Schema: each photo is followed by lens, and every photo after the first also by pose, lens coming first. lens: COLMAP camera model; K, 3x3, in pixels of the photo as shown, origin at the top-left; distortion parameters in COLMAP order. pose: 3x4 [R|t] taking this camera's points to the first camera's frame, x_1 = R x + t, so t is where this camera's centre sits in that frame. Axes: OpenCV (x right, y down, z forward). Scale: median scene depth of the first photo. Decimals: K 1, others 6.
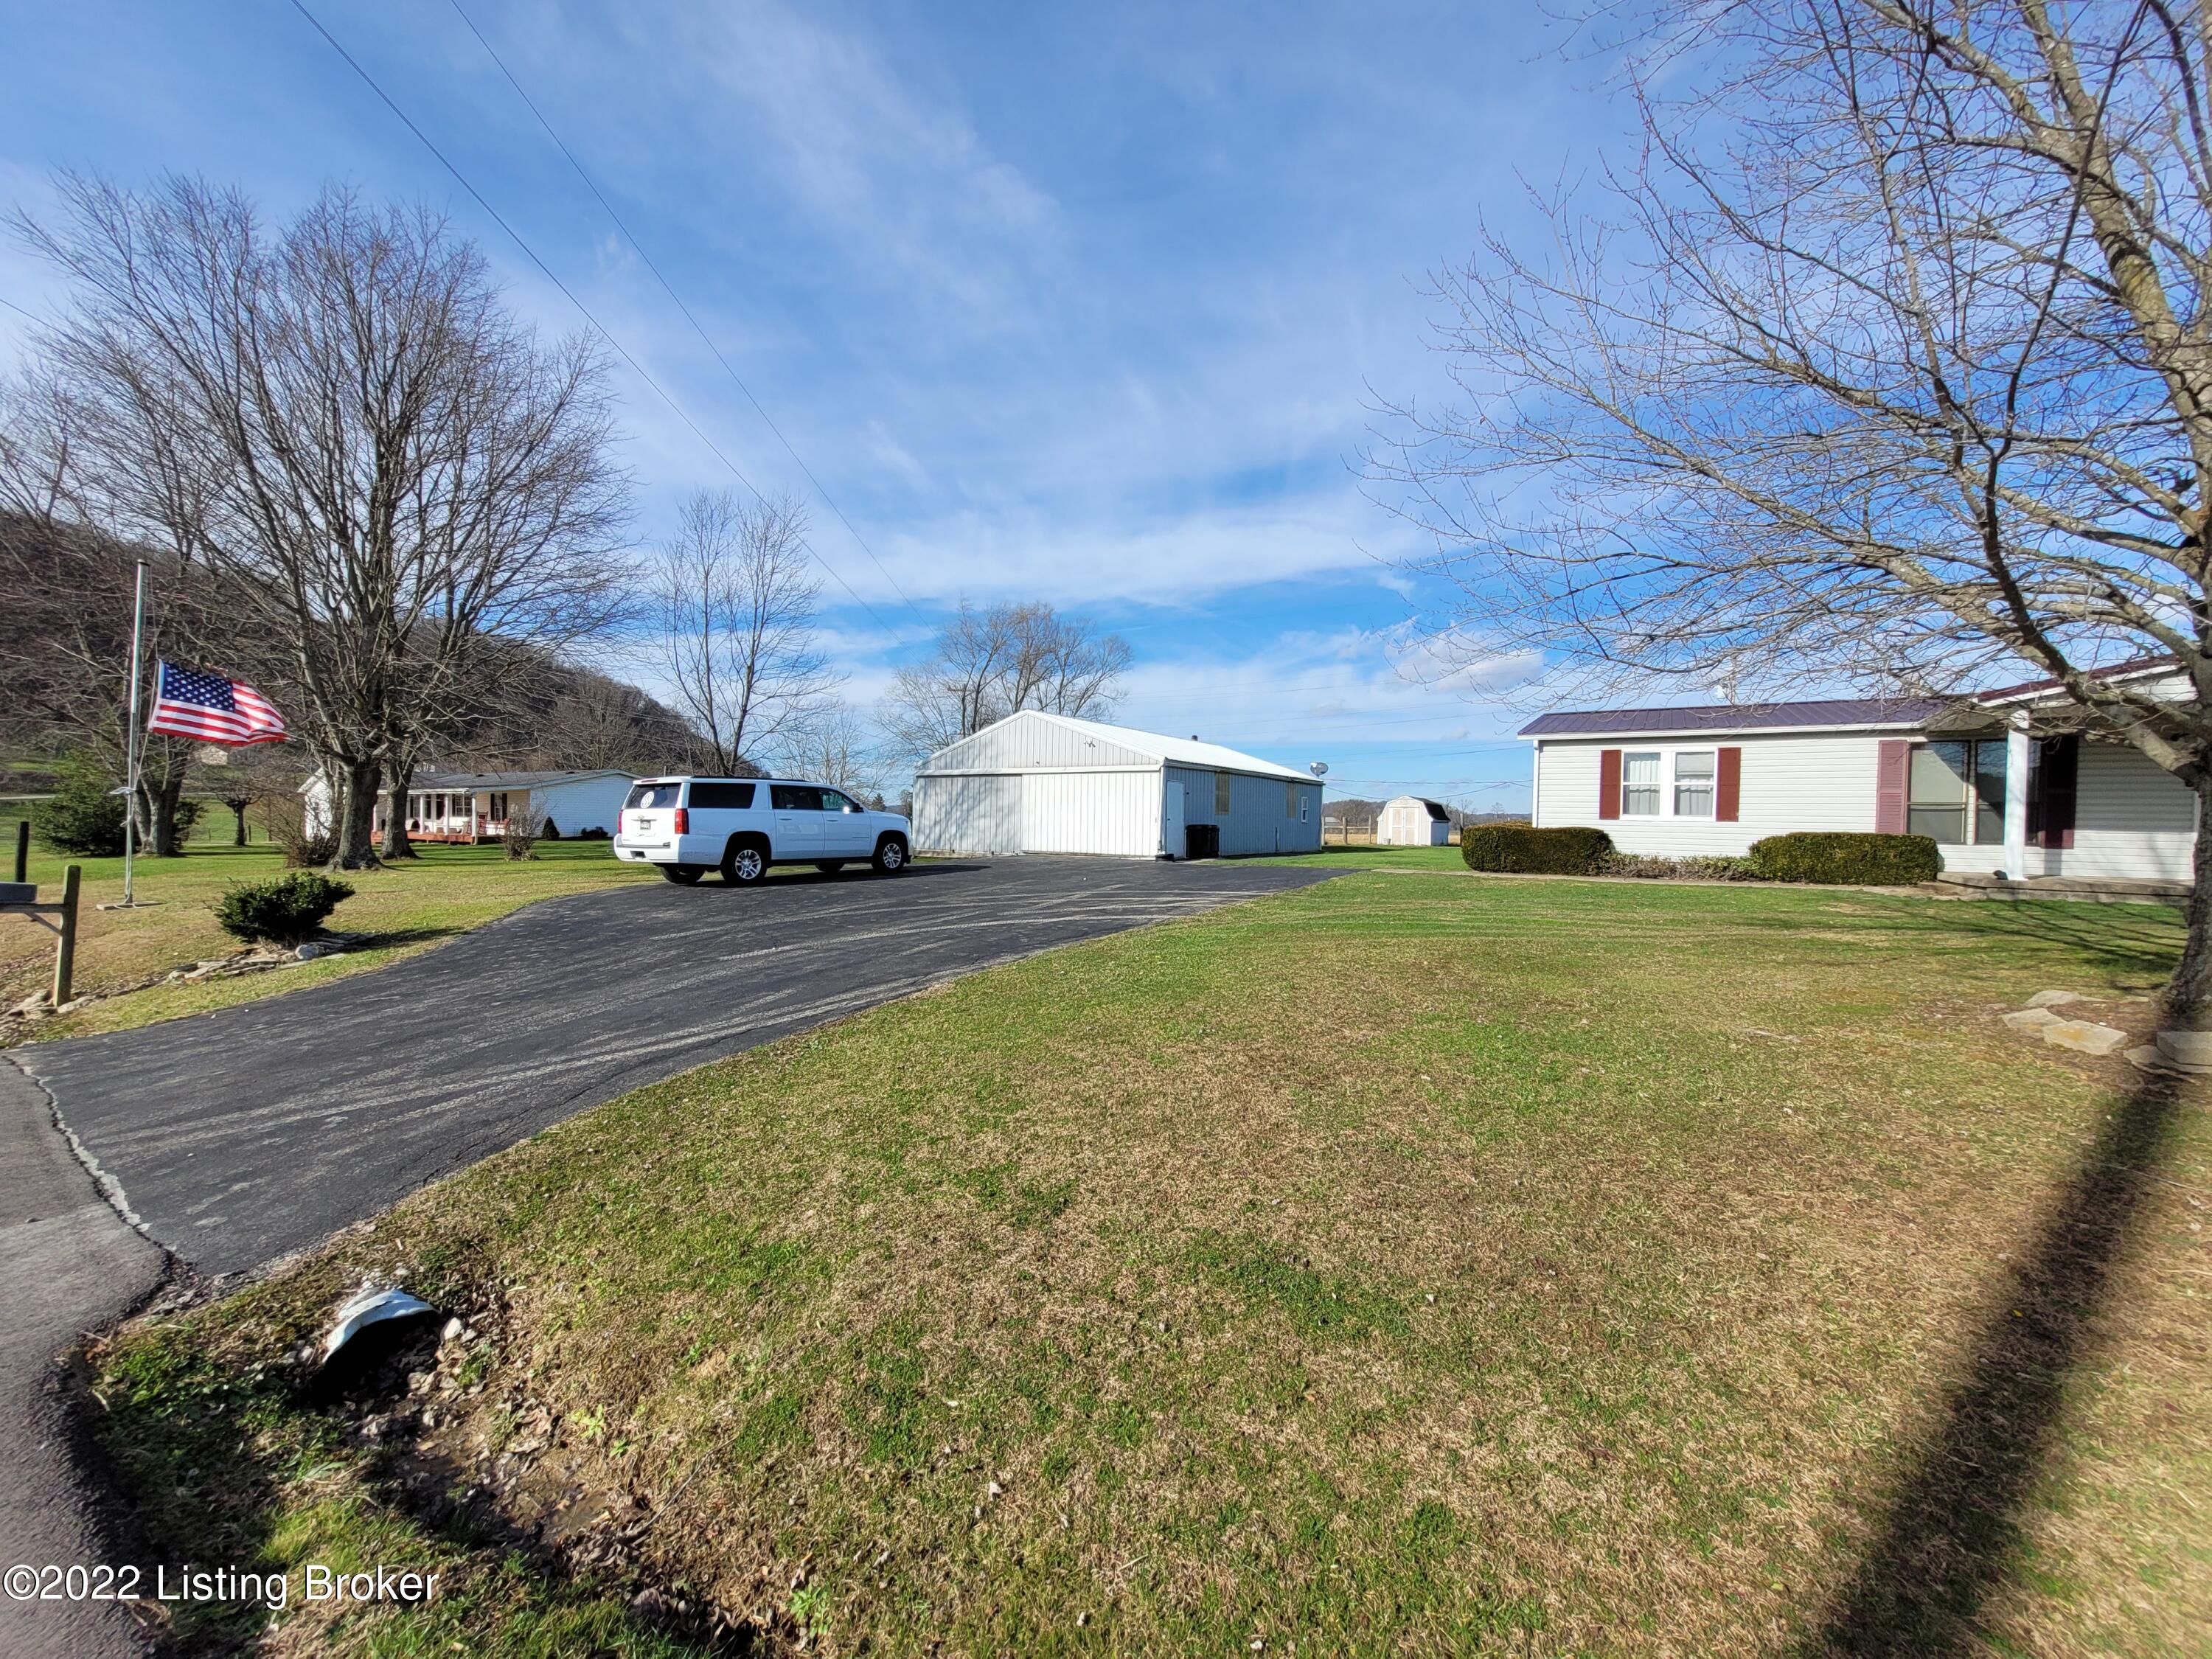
lens RADIAL K [[876.5, 0, 1109.8], [0, 876.5, 769.5], [0, 0, 1]] dist [0.000783, 0.000080]
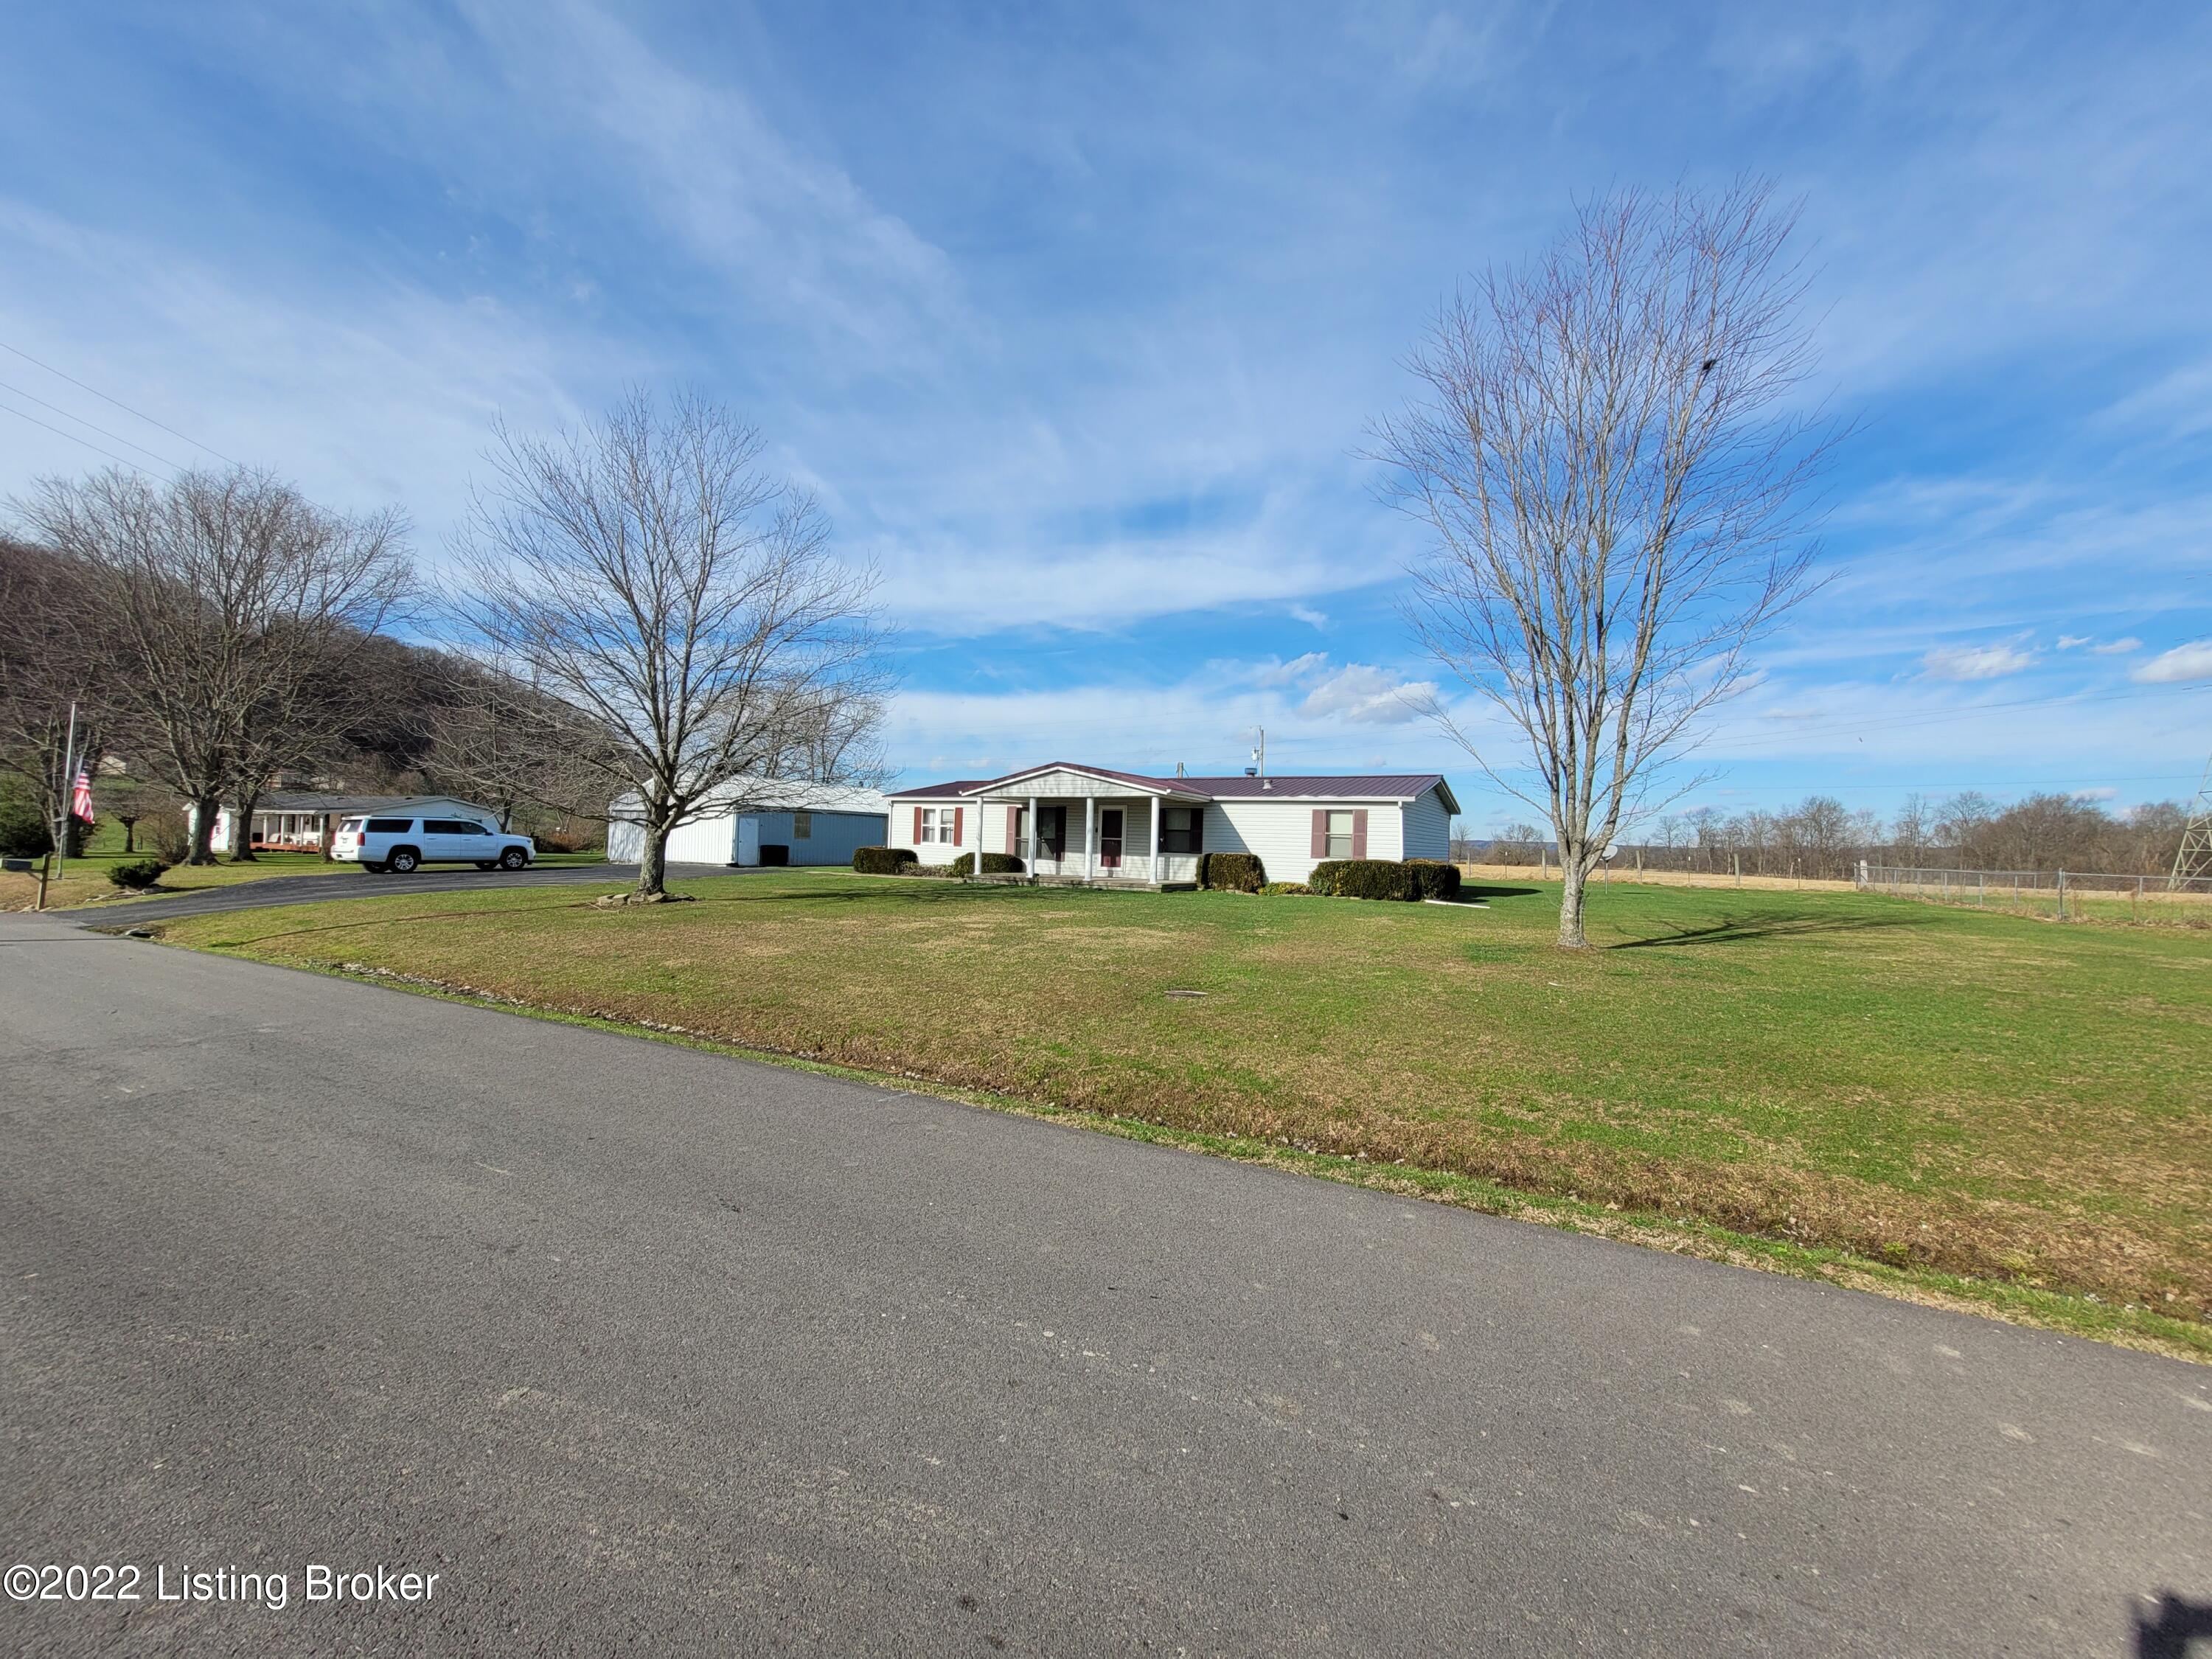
lens RADIAL K [[884.9, 0, 1106.0], [0, 884.9, 829.5], [0, 0, 1]] dist [0.000449, -0.000131]
pose [[0.998730, 0.013467, 0.048551, 0.113107], [-0.015621, 0.998898, 0.044265, -0.007964], [-0.047901, -0.044968, 0.997839, -0.109968]]
